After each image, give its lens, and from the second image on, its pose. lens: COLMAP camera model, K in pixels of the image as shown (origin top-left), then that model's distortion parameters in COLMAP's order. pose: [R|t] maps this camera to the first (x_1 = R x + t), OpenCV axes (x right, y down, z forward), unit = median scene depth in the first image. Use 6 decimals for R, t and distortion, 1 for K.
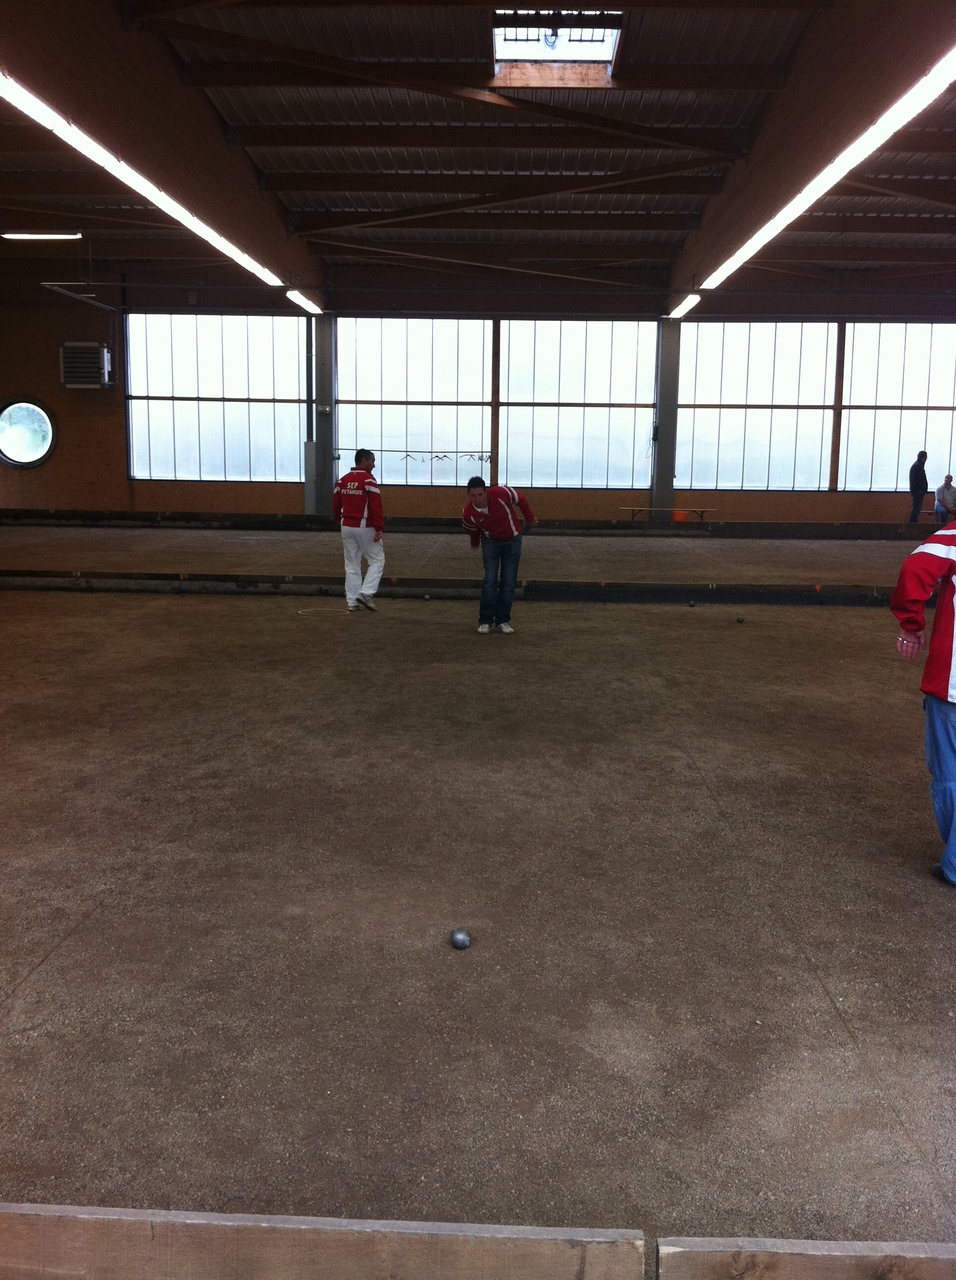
lens RADIAL K [[1172.2, 0, 475.0], [0, 1172.2, 624.4], [0, 0, 1]] dist [0.131778, -0.329468]
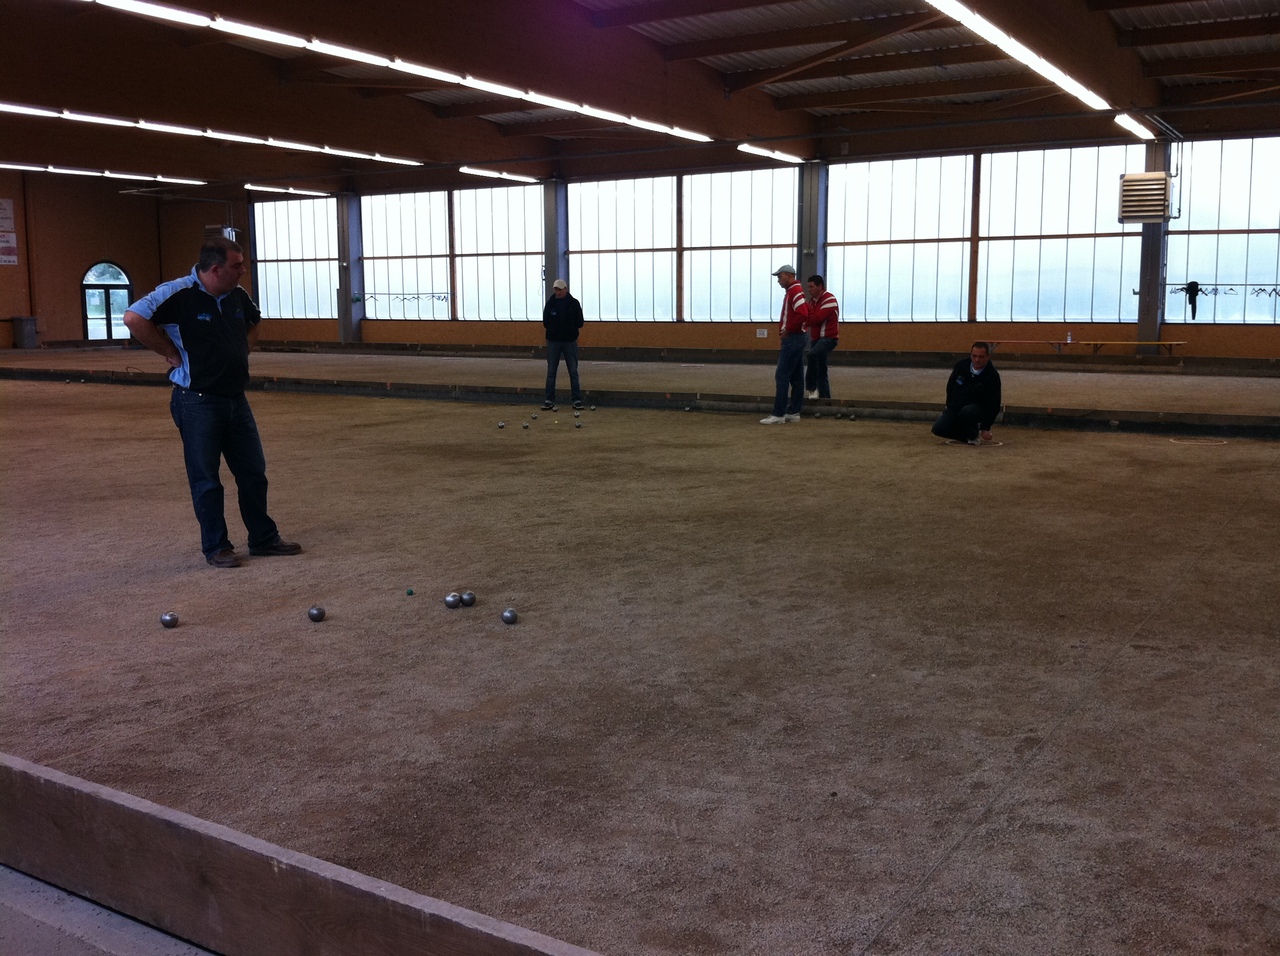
lens RADIAL K [[1172.2, 0, 640.0], [0, 1172.2, 478.0], [0, 0, 1]] dist [0.131778, -0.329468]
pose [[0.873382, 0.052168, -0.484234, 0.541719], [-0.047609, 0.998630, 0.021716, 0.010954], [0.484704, 0.004087, 0.874669, -0.015837]]
